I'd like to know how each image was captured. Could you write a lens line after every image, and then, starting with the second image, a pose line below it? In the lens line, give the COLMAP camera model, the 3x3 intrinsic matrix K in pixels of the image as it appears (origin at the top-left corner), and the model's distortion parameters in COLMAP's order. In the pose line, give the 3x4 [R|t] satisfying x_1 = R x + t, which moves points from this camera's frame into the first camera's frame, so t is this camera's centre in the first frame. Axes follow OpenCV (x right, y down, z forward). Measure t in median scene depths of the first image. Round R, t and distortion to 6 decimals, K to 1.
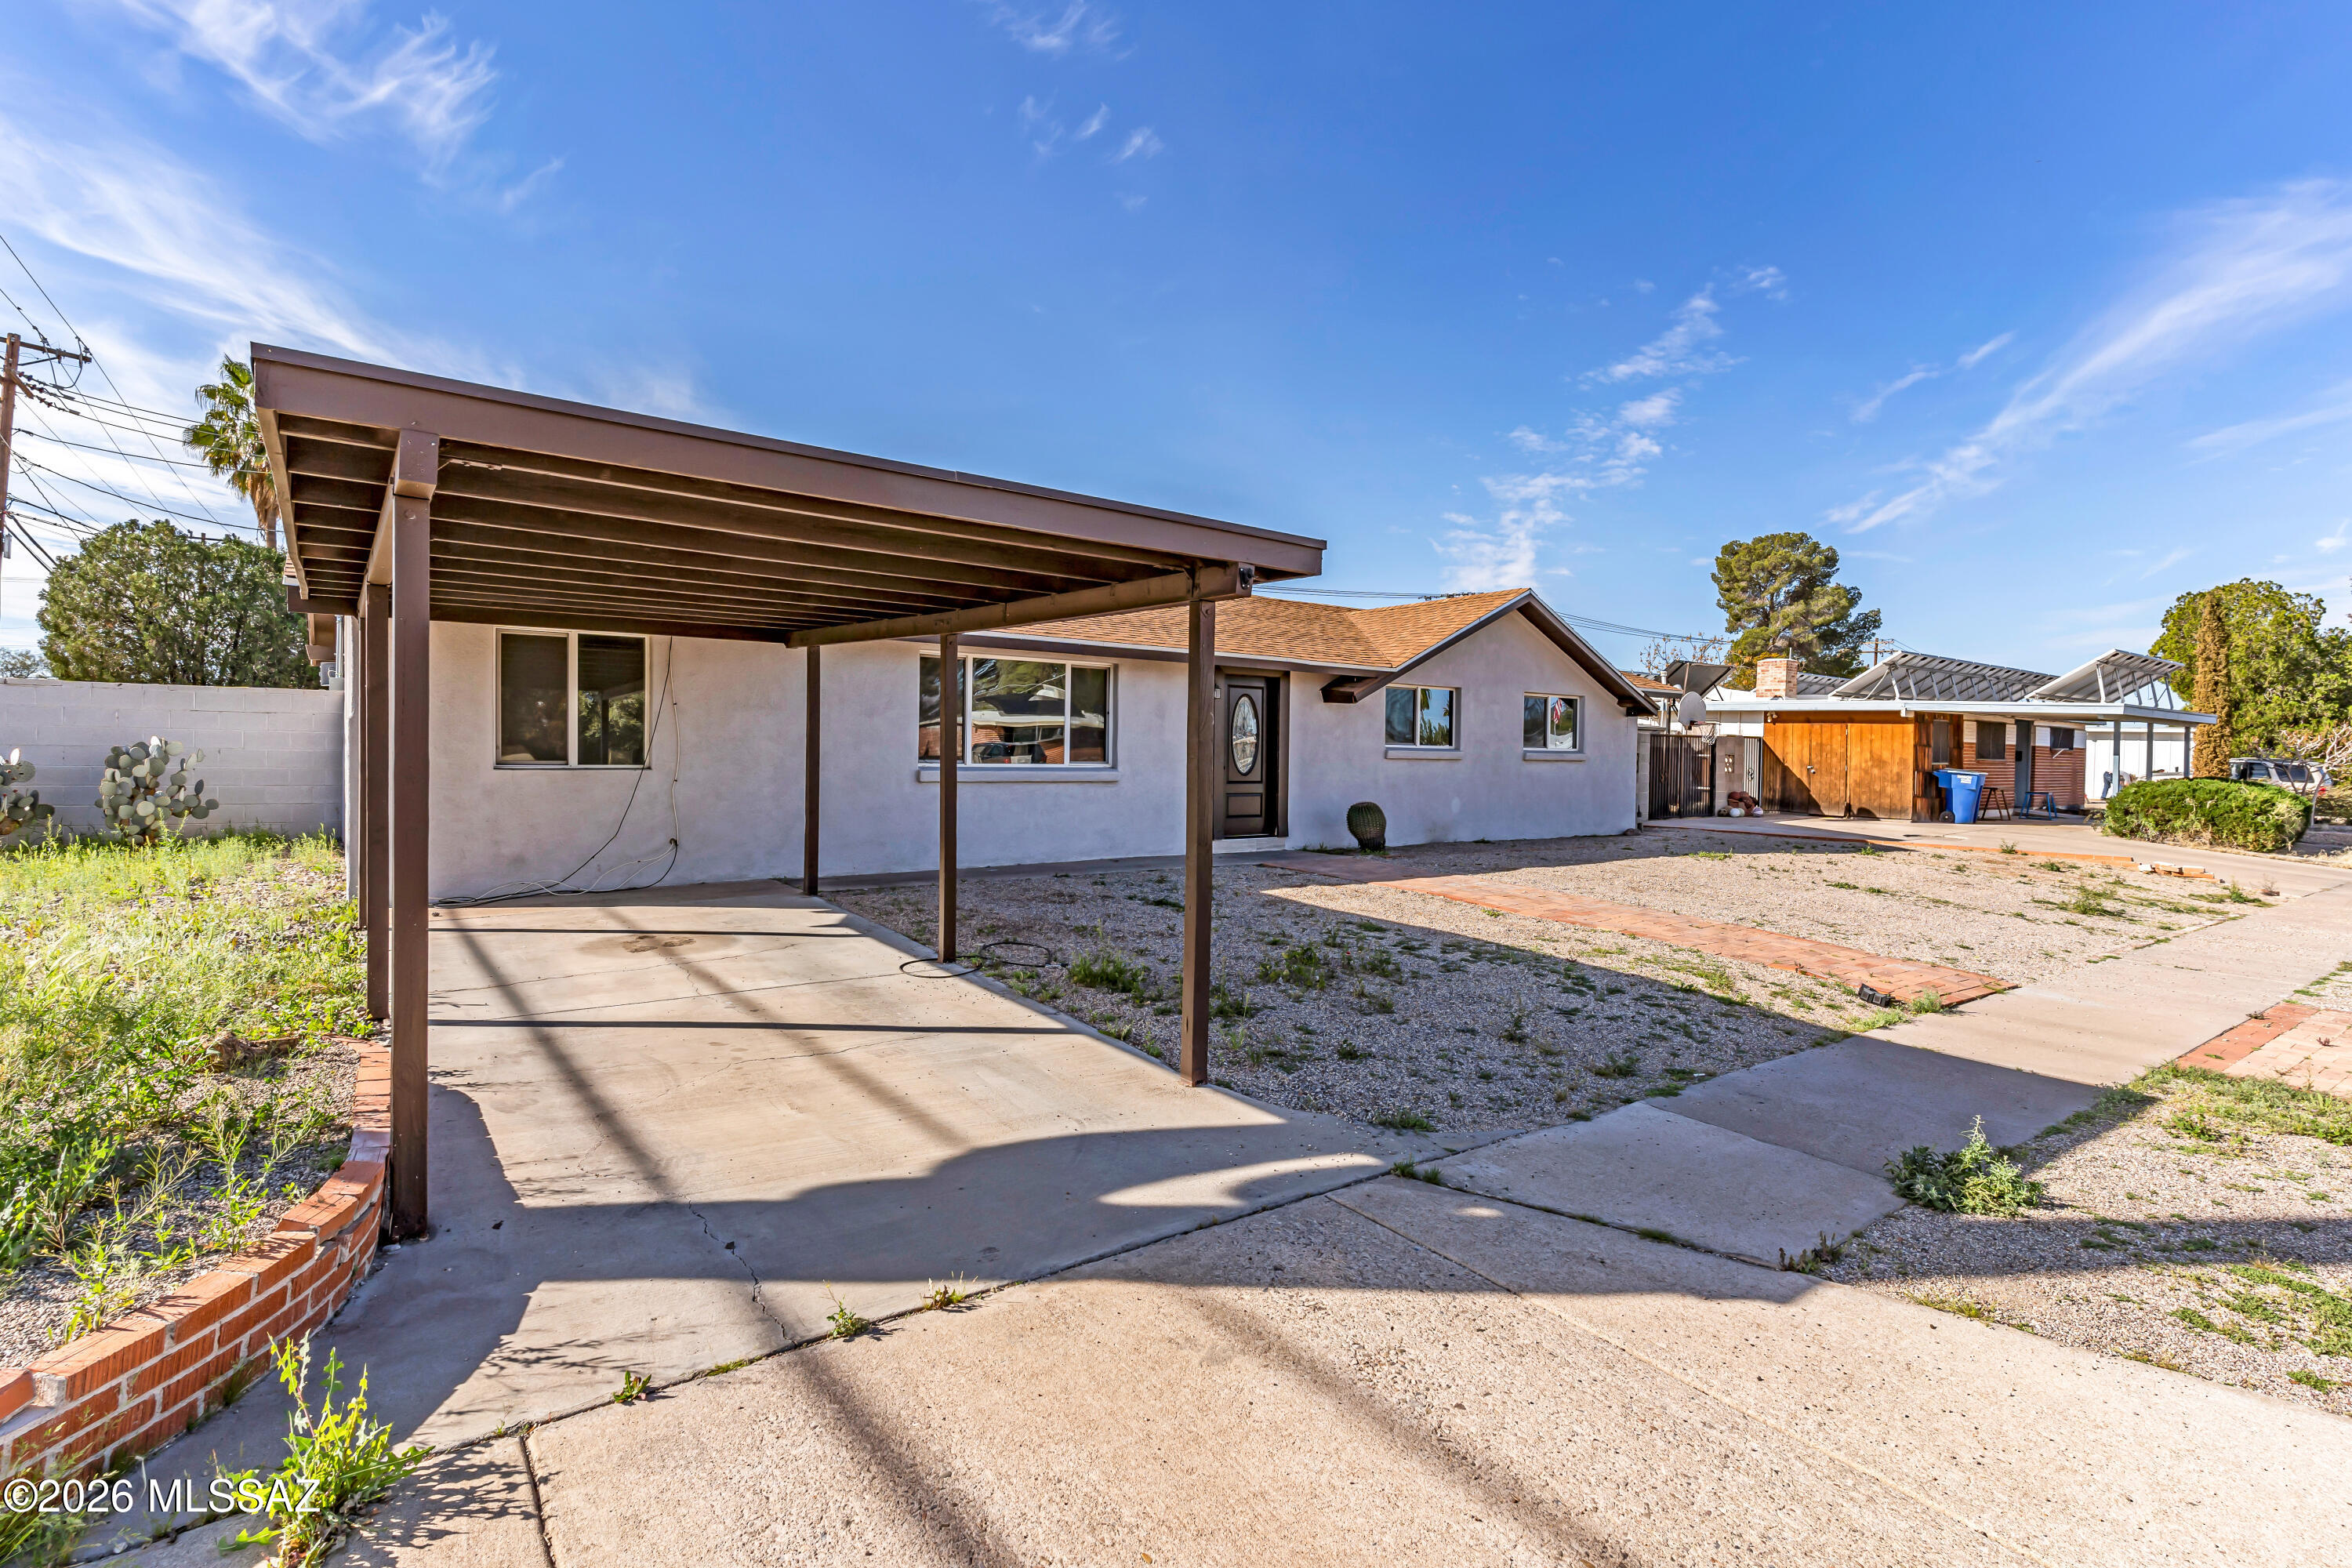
lens RADIAL K [[1123.2, 0, 1176.0], [0, 1123.2, 784.0], [0, 0, 1]] dist [0.006766, 0.000162]
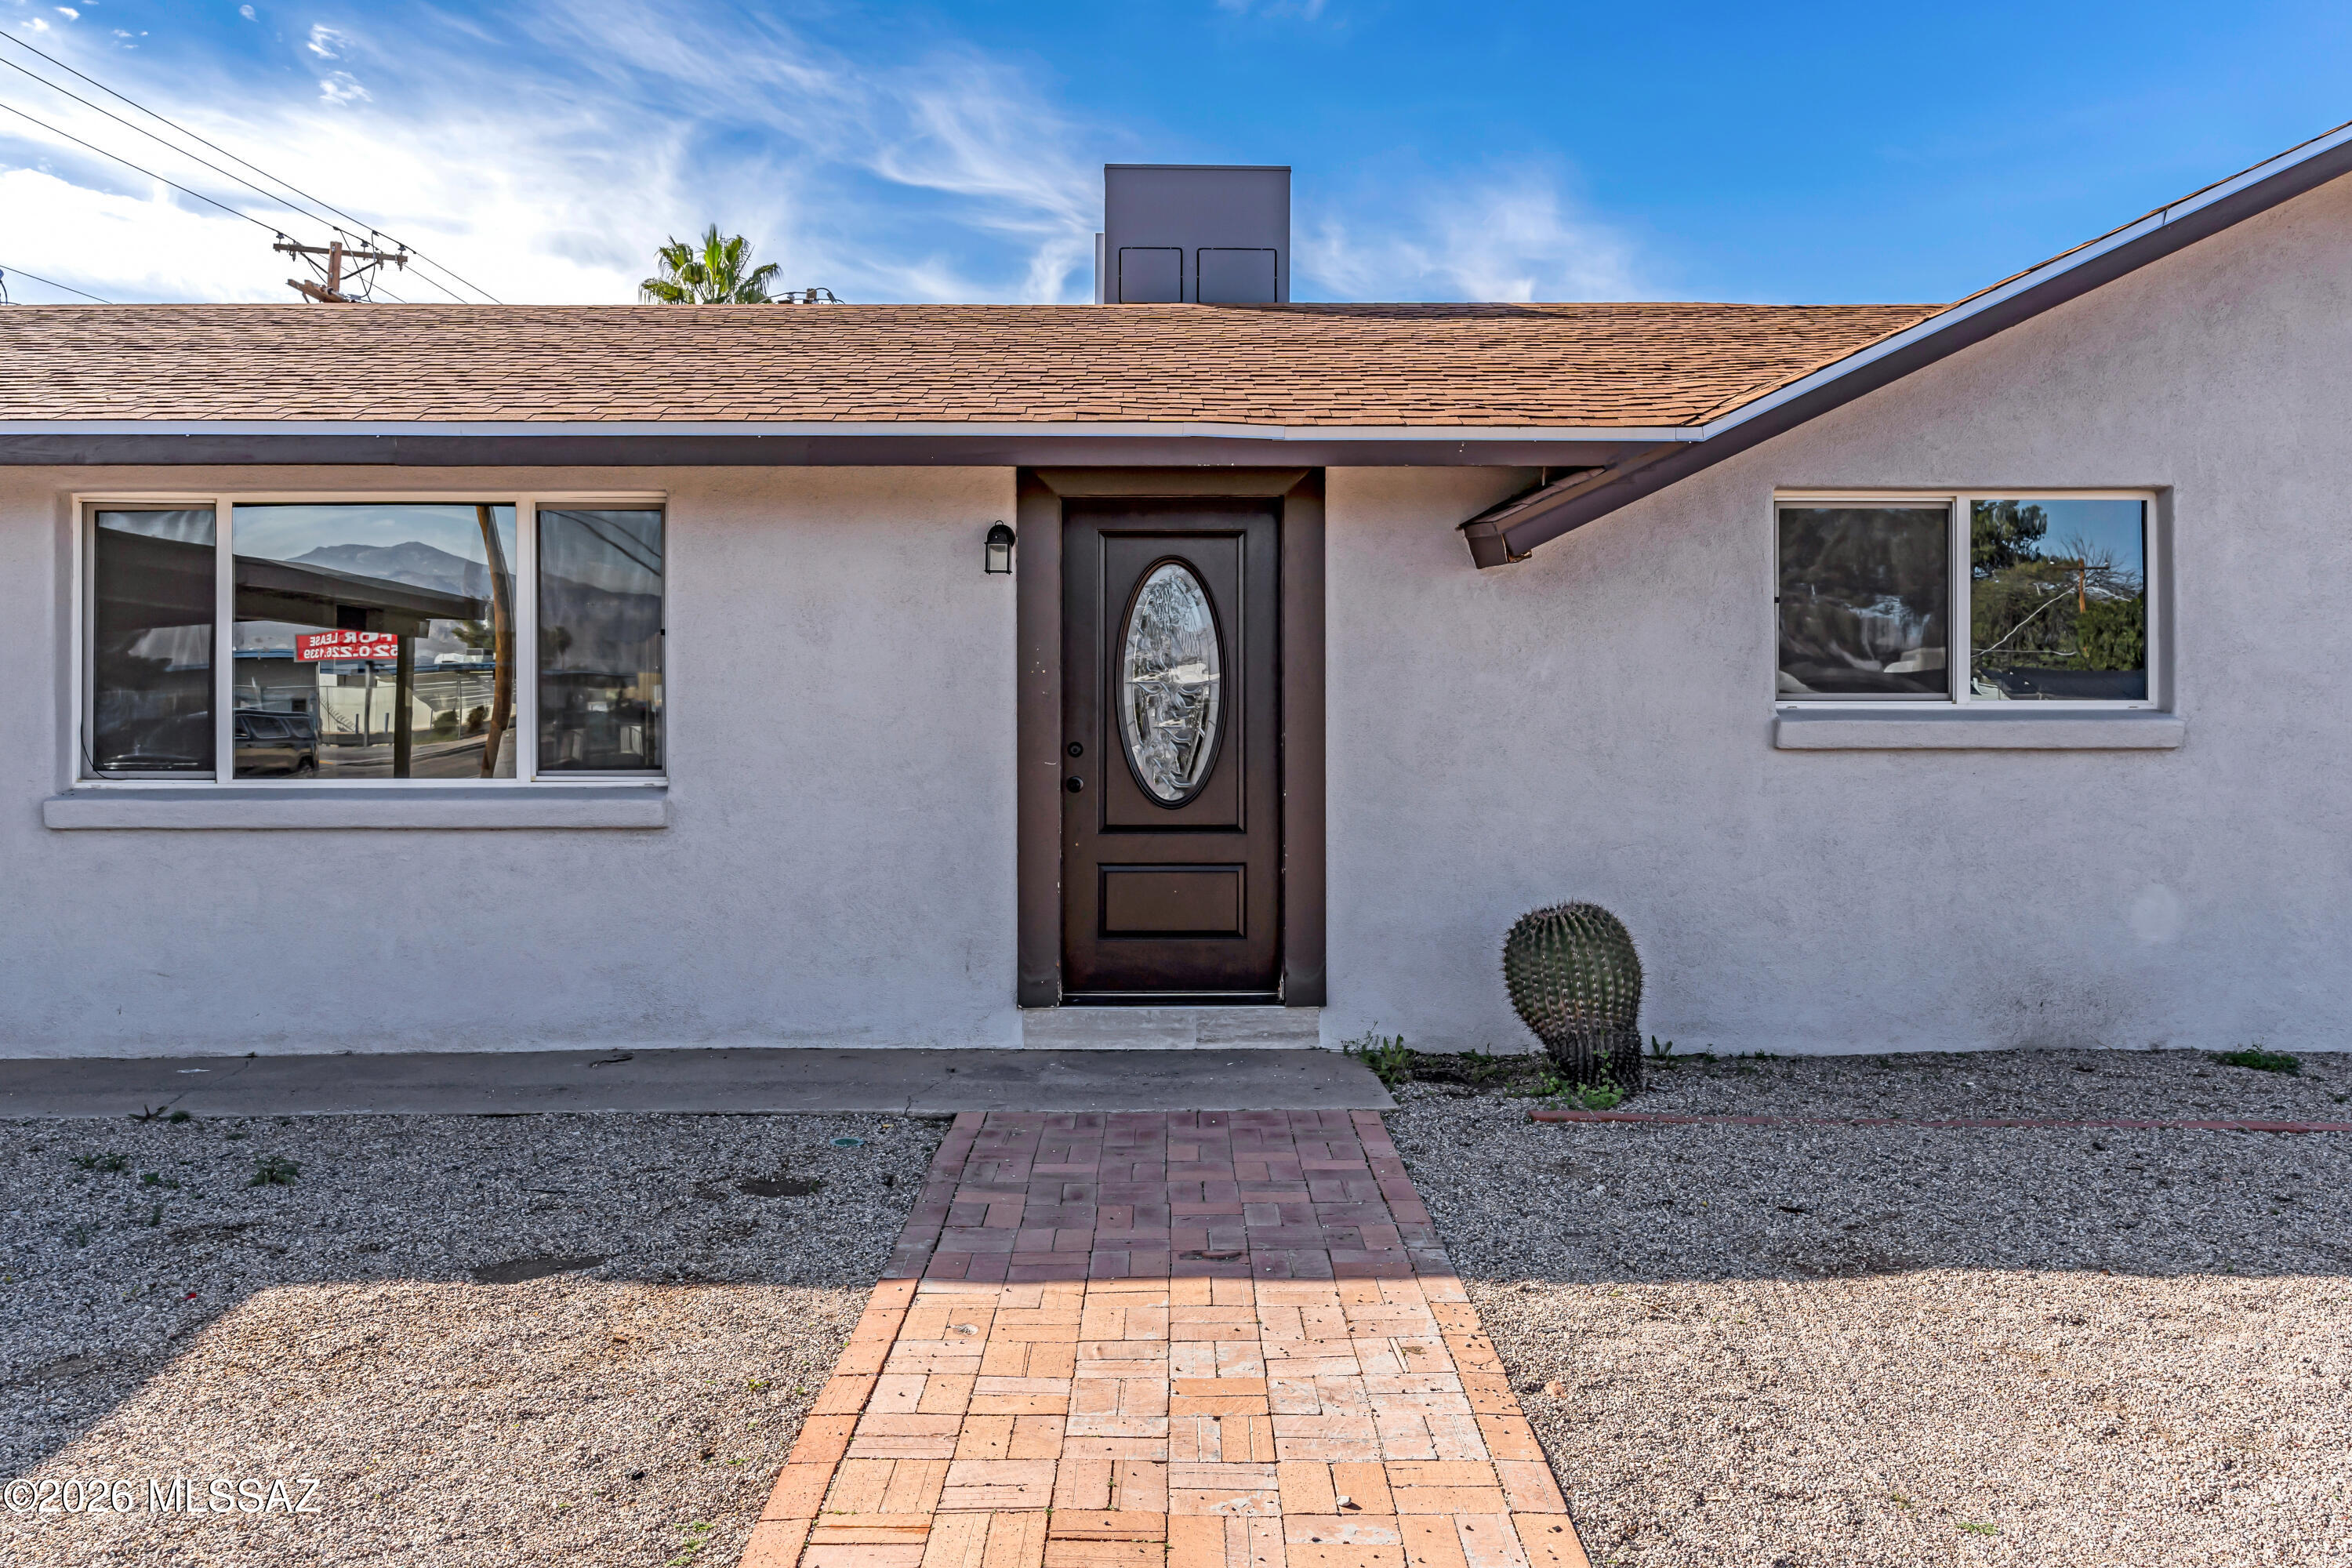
lens RADIAL K [[1727.6, 0, 1176.0], [0, 1727.6, 784.0], [0, 0, 1]] dist [-0.002977, -0.000886]
pose [[0.804826, 0.004029, -0.593497, 0.322602], [-0.002811, 0.999992, 0.002976, -0.014678], [0.593504, -0.000726, 0.804831, 0.546459]]
